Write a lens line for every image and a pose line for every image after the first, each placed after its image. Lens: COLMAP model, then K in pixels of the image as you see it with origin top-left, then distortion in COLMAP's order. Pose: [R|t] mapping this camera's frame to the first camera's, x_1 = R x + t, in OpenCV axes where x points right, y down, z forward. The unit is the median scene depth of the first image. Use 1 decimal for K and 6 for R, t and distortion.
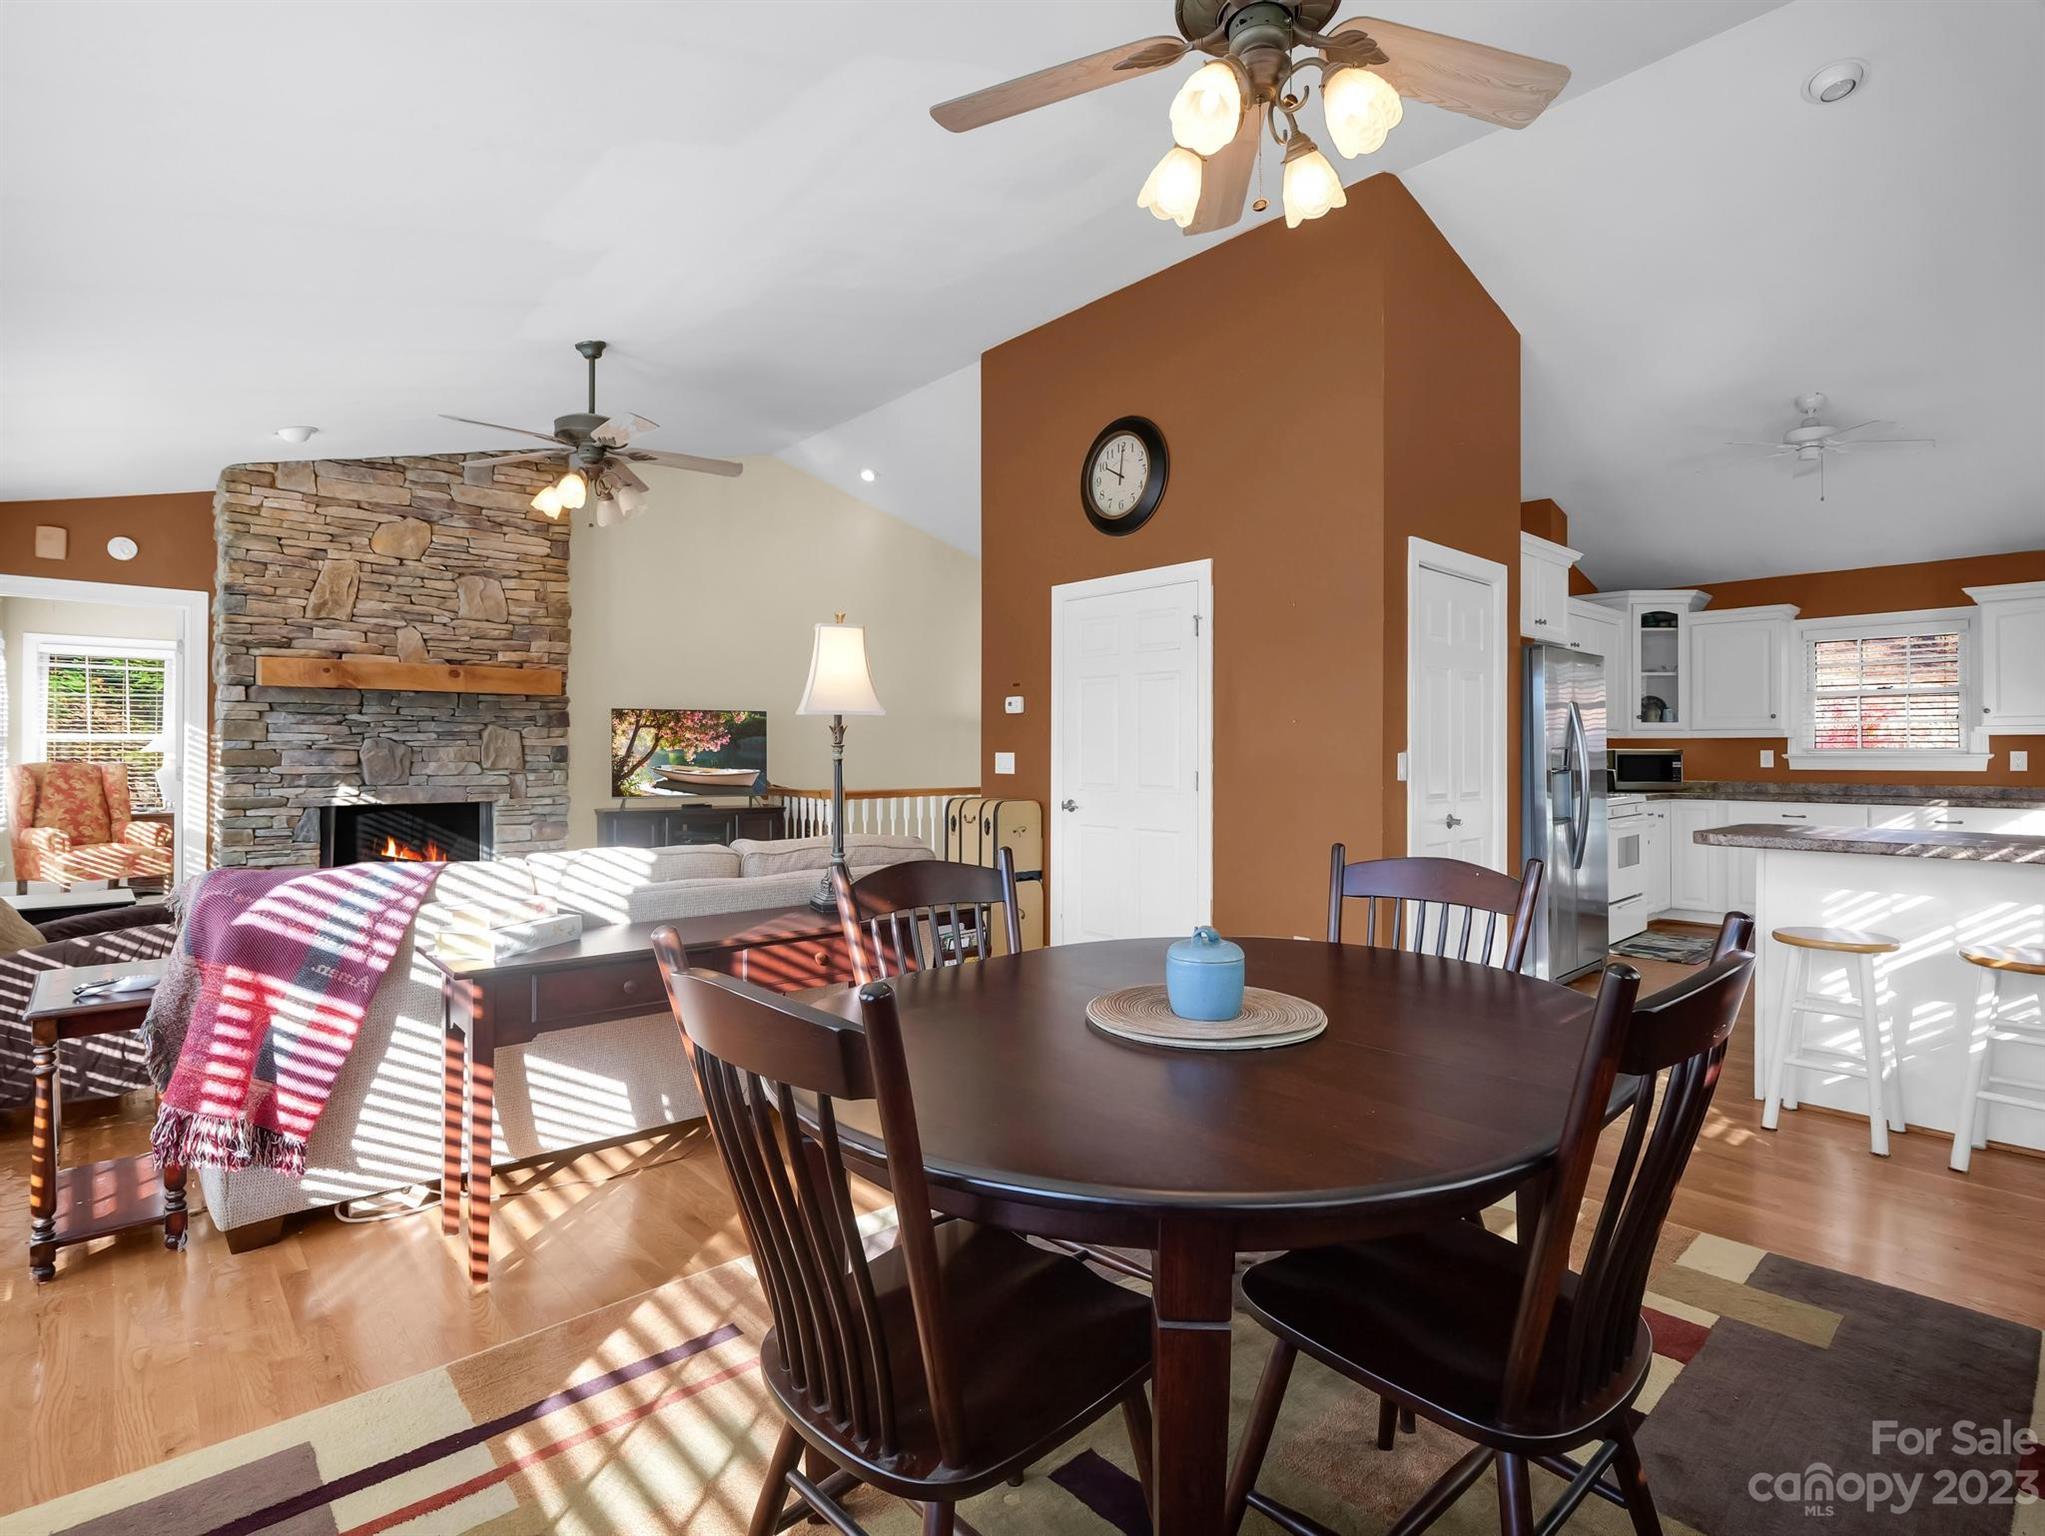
lens RADIAL K [[1030.5, 0, 1019.7], [0, 1030.5, 744.9], [0, 0, 1]] dist [-0.001156, -0.008343]
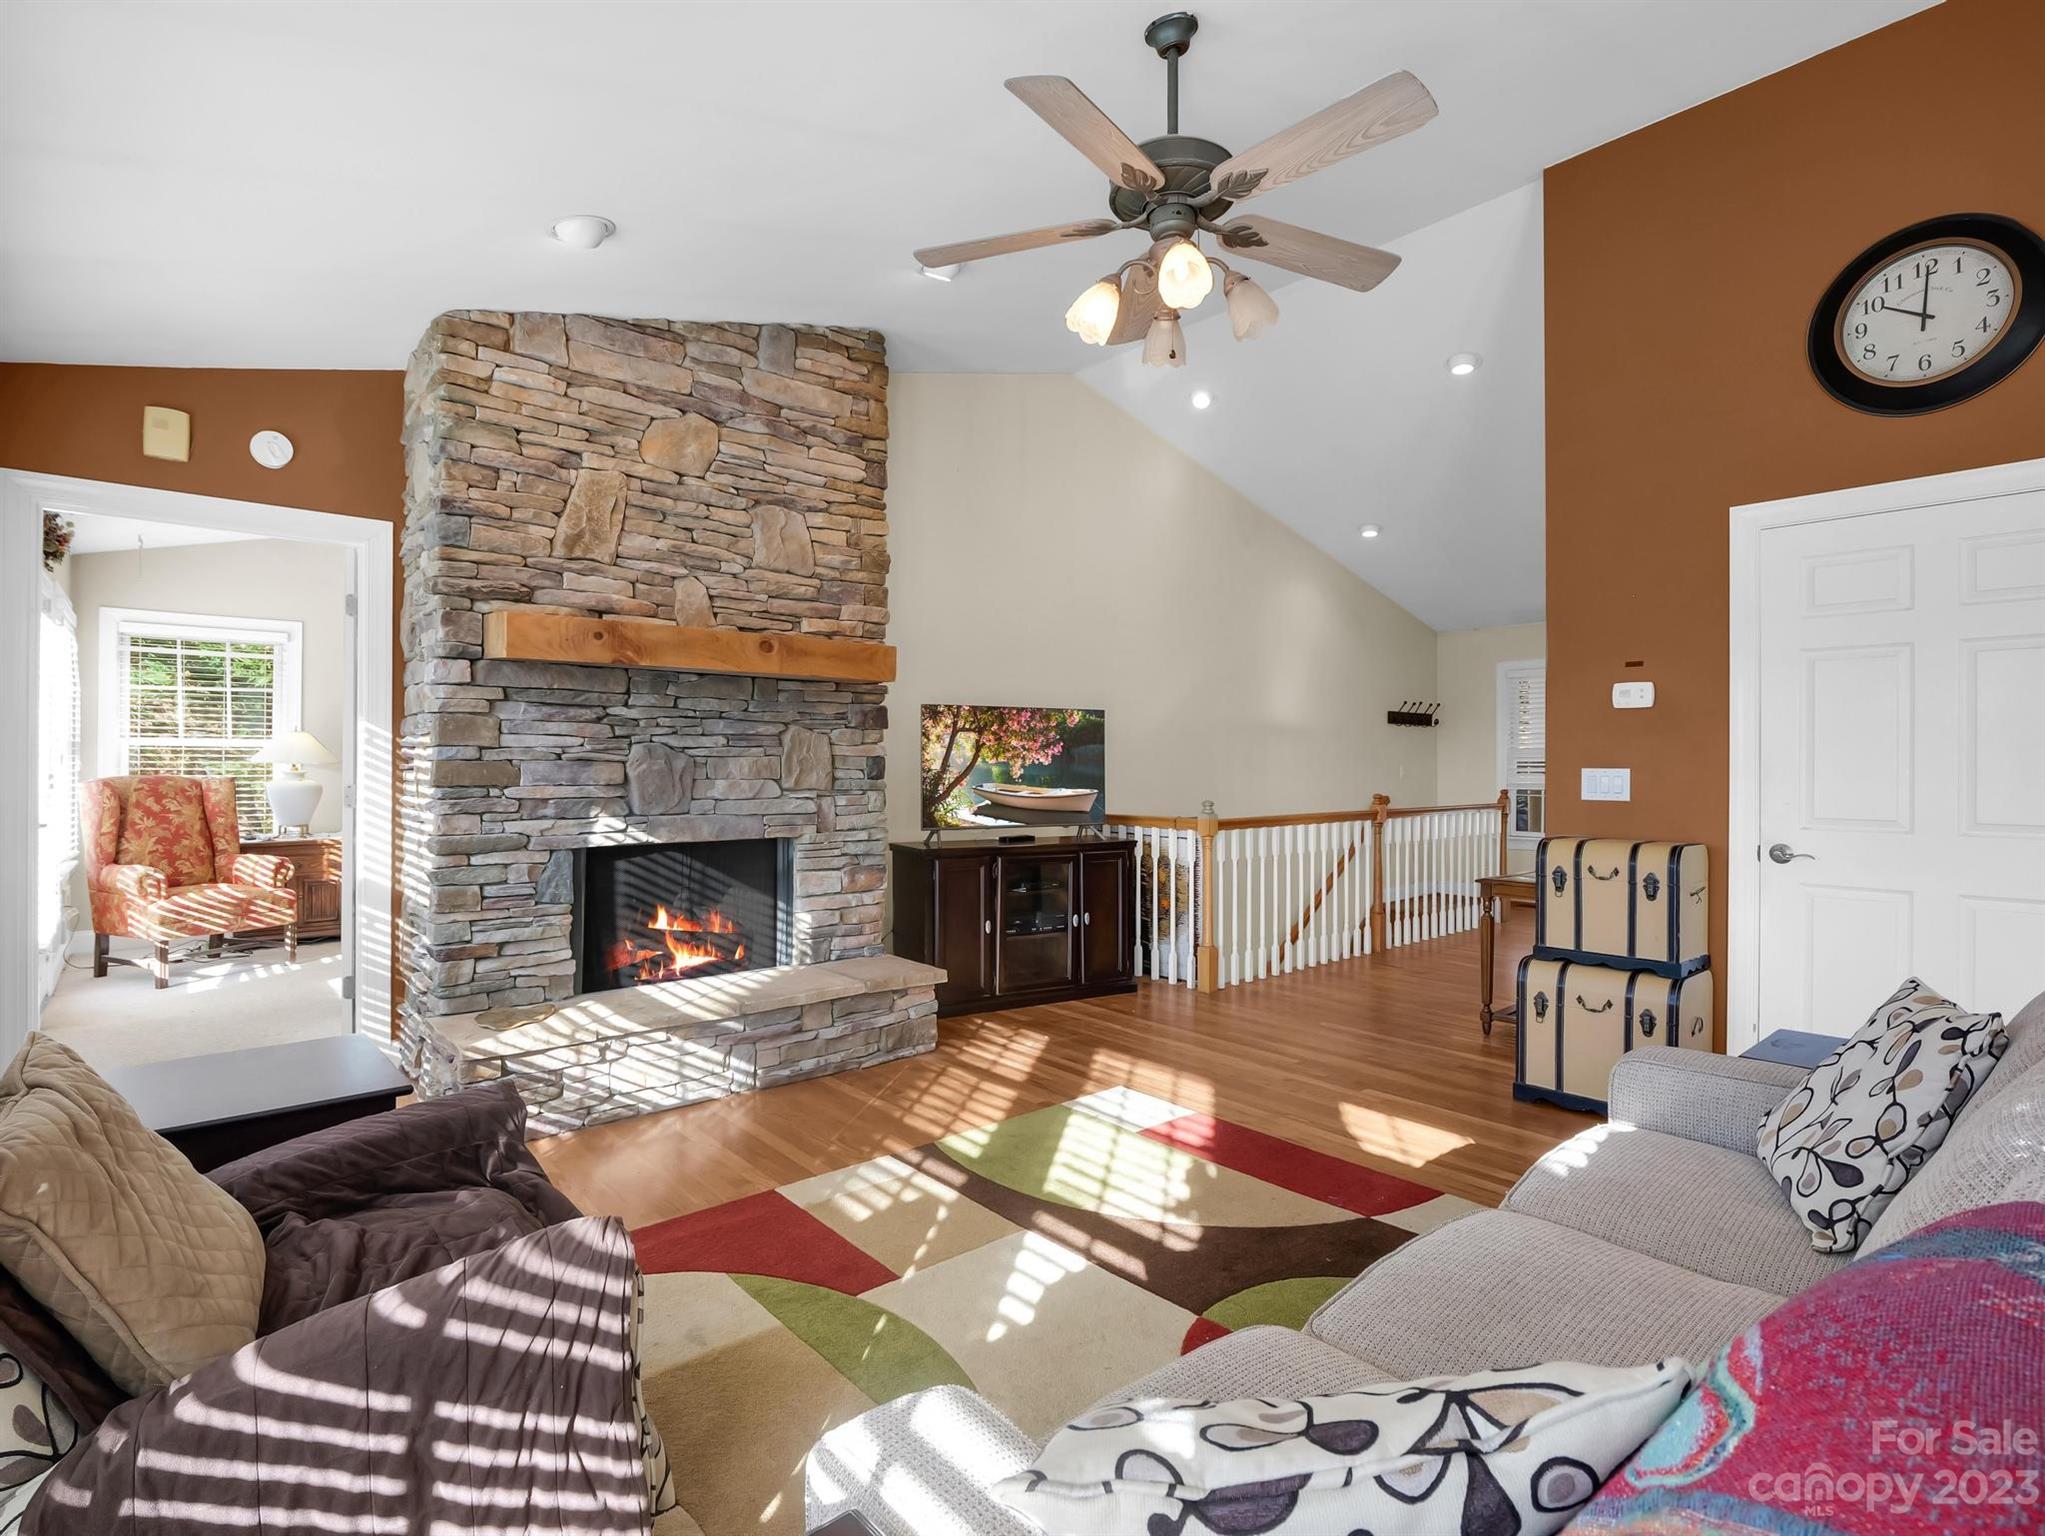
lens RADIAL K [[1007.4, 0, 1023.4], [0, 1007.4, 763.7], [0, 0, 1]] dist [-0.001659, -0.012459]
pose [[0.999945, 0.003416, -0.009901, -0.355456], [-0.003352, 0.999974, 0.006399, 0.001361], [0.009923, -0.006365, 0.999931, 0.334604]]
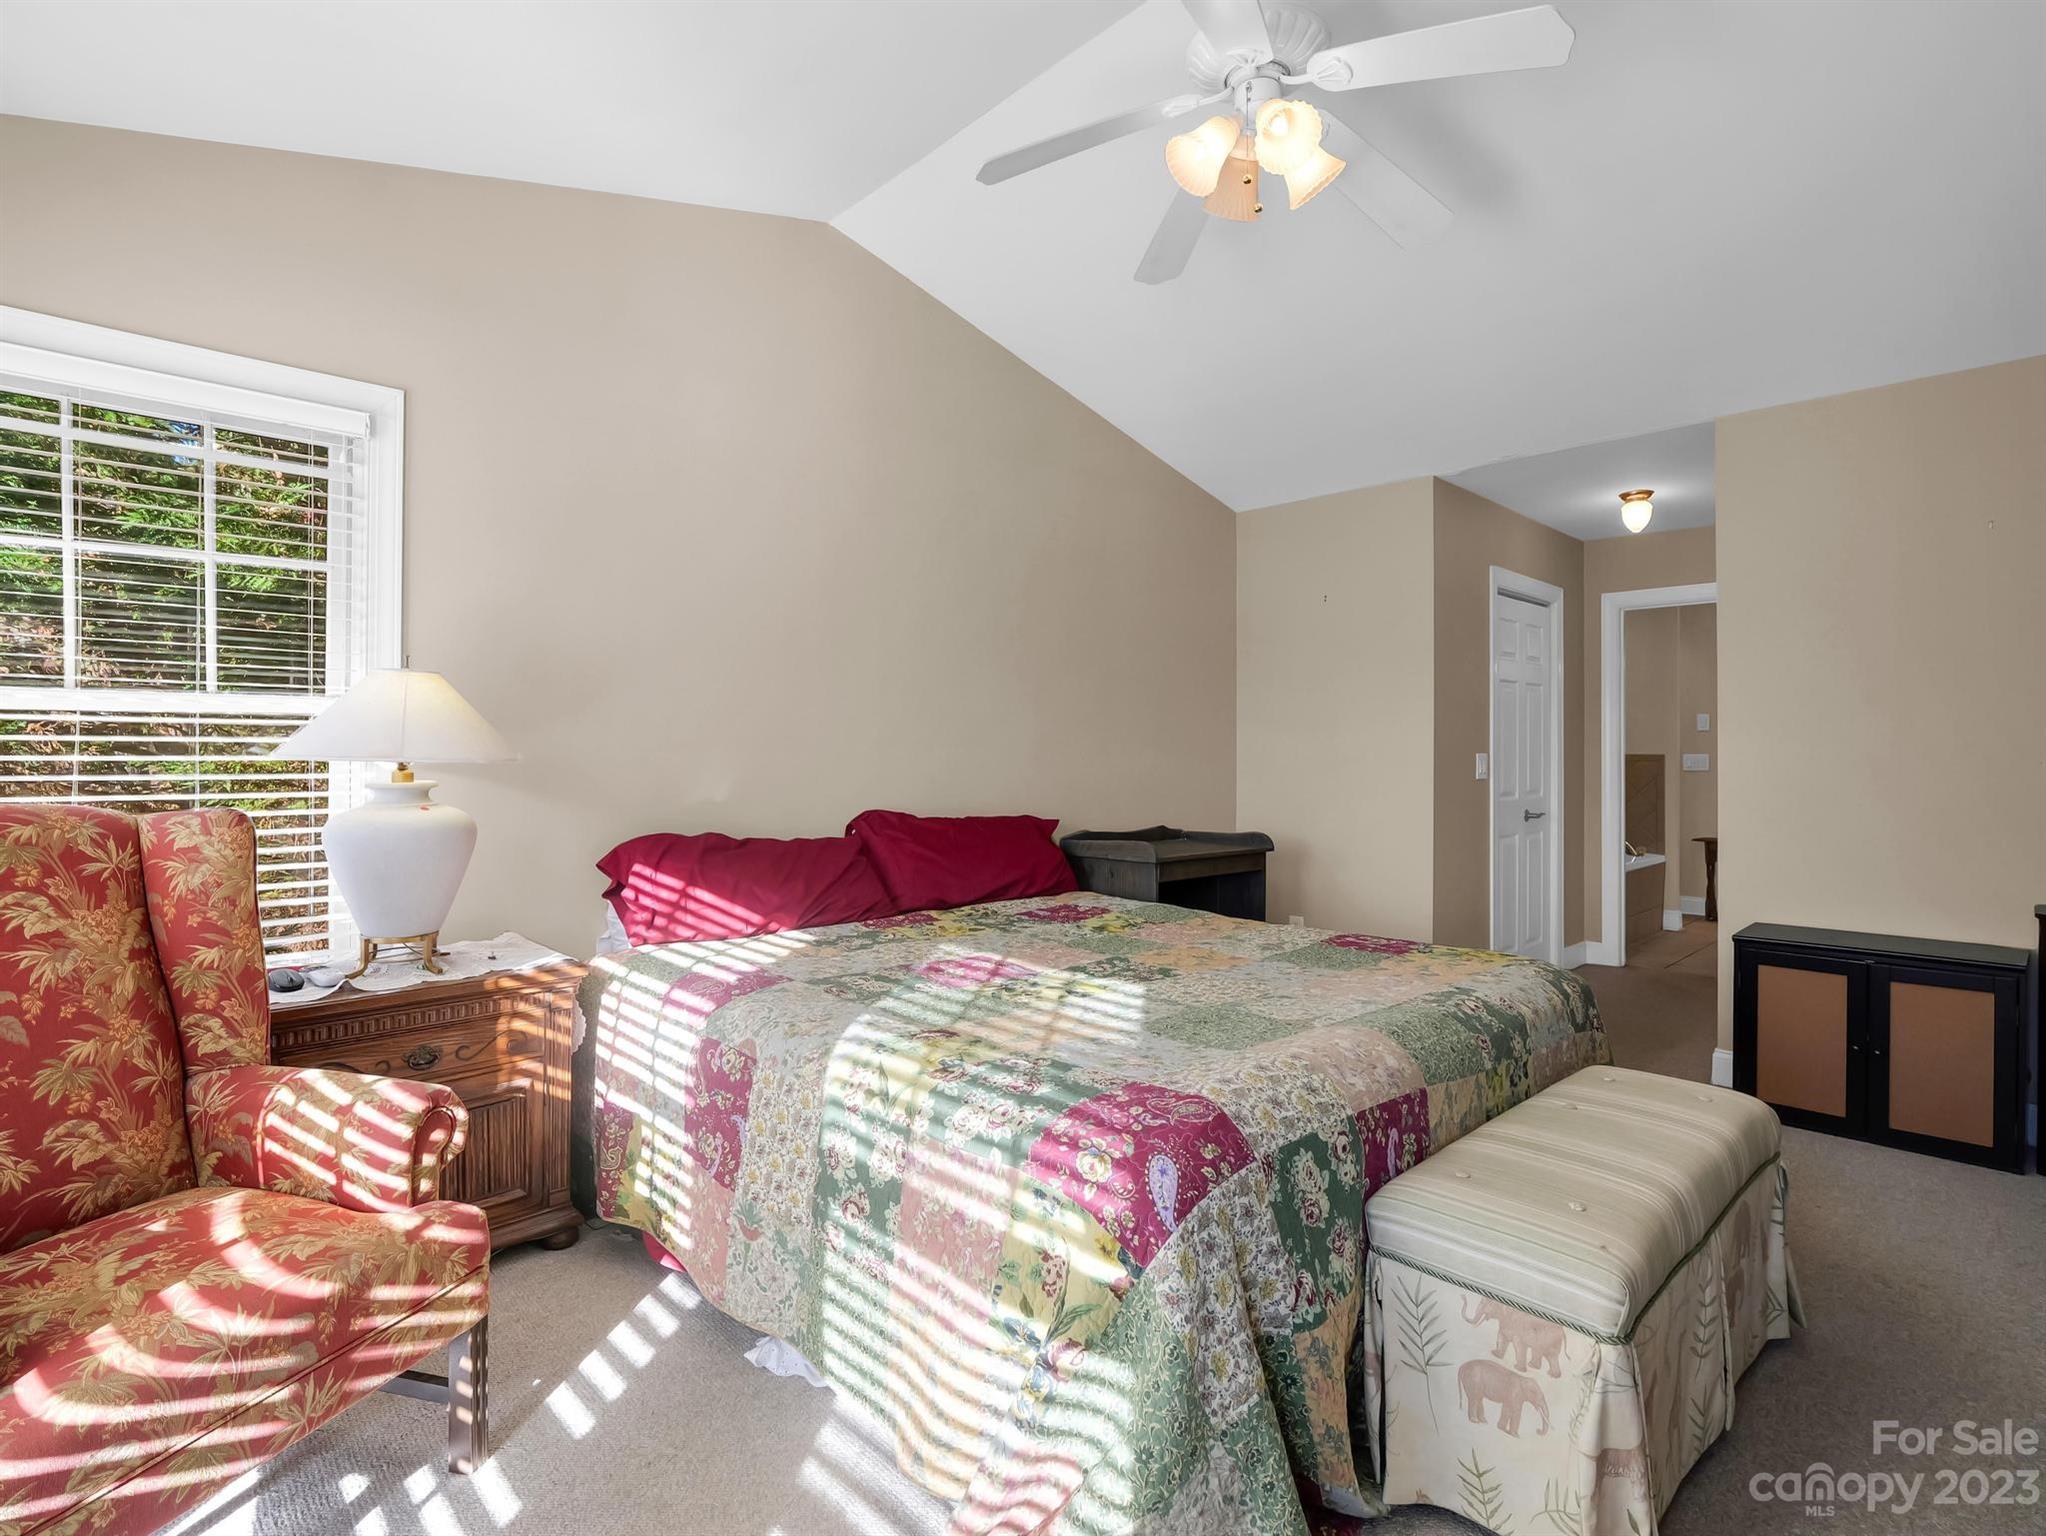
lens RADIAL K [[1008.9, 0, 1012.3], [0, 1008.9, 766.0], [0, 0, 1]] dist [-0.017660, -0.000881]
pose [[0.999579, -0.000555, 0.029025, -0.909869], [0.000184, 0.999918, 0.012785, 0.007517], [-0.029030, -0.012774, 0.999497, 0.993156]]
